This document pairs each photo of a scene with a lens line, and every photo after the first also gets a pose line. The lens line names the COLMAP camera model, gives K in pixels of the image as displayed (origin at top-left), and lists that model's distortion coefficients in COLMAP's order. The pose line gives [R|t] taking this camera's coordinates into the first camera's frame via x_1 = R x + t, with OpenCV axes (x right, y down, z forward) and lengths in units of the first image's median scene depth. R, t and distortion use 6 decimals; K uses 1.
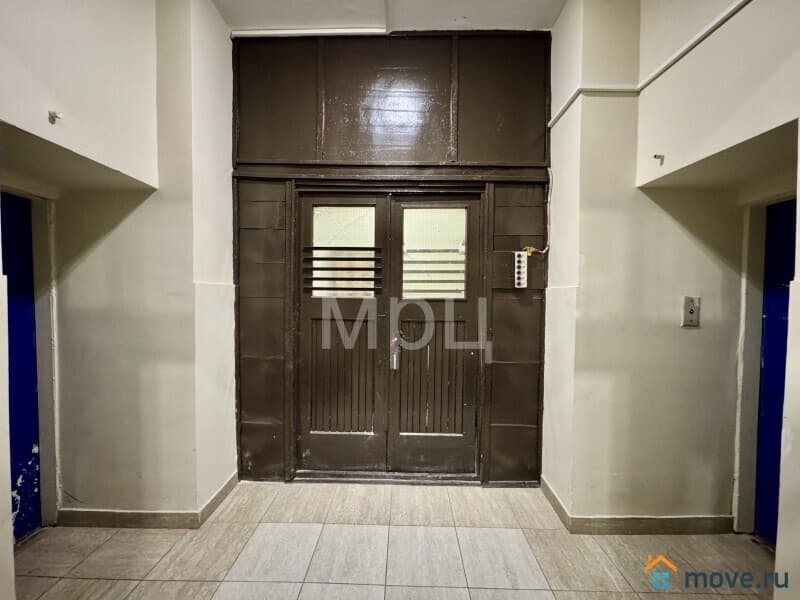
lens RADIAL K [[321.1, 0, 402.5], [0, 321.1, 300.6], [0, 0, 1]] dist [-0.002809, -0.000139]
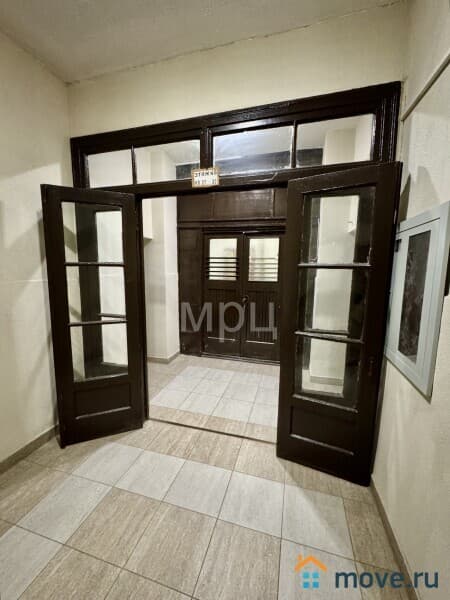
lens RADIAL K [[240.8, 0, 224.6], [0, 240.8, 301.0], [0, 0, 1]] dist [-0.002809, -0.000139]
pose [[0.967599, 0.035658, -0.249961, 0.270510], [-0.011060, 0.995013, 0.099129, -0.031082], [0.252249, -0.093152, 0.963168, -0.662715]]
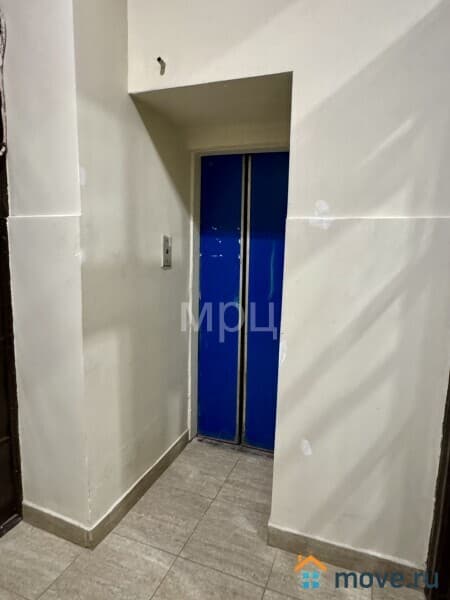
lens RADIAL K [[363.6, 0, 225.2], [0, 363.6, 300.2], [0, 0, 1]] dist [-0.006299, 0.000761]
pose [[0.332987, -0.130614, 0.933841, -0.071665], [-0.011039, 0.989752, 0.142370, 0.017457], [-0.942867, -0.057716, 0.328133, 0.371893]]
